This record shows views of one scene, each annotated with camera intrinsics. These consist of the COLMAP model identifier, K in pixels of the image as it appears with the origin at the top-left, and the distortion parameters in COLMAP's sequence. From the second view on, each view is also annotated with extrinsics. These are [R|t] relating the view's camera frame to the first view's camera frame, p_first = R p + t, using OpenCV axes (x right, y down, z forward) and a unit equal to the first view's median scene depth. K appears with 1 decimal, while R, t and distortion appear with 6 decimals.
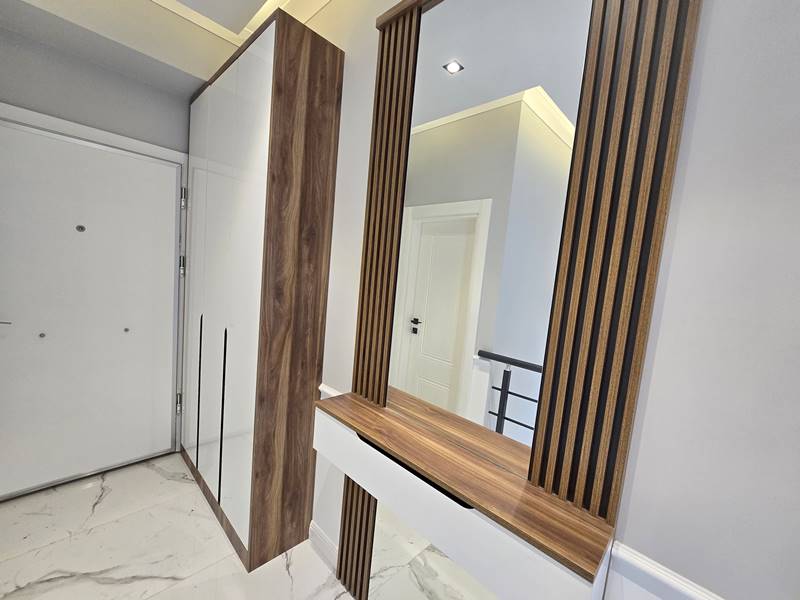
lens RADIAL K [[327.8, 0, 400.1], [0, 327.8, 303.1], [0, 0, 1]] dist [-0.010746, 0.004428]
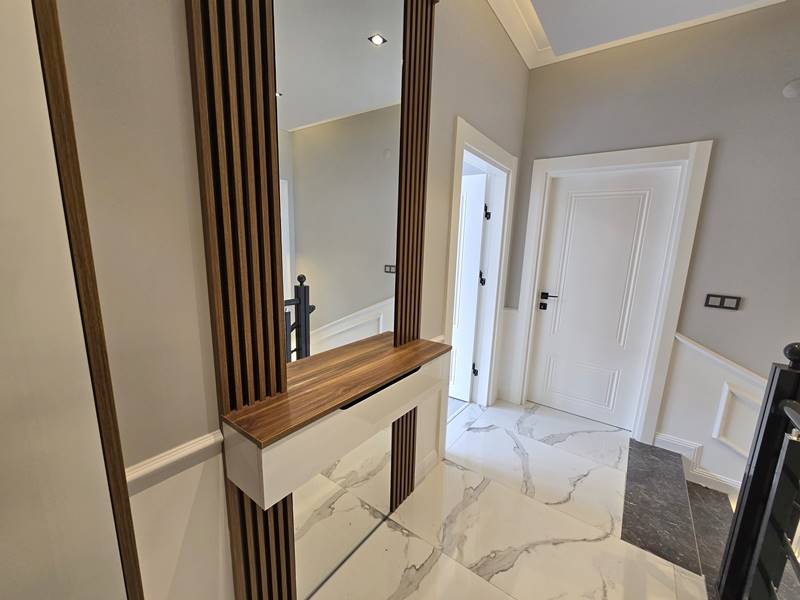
lens RADIAL K [[327.8, 0, 400.1], [0, 327.8, 303.1], [0, 0, 1]] dist [-0.010746, 0.004428]
pose [[-0.126923, -0.279332, 0.951769, -0.906904], [0.049962, 0.956511, 0.287386, -0.120750], [-0.990654, 0.084029, -0.107447, 0.900981]]
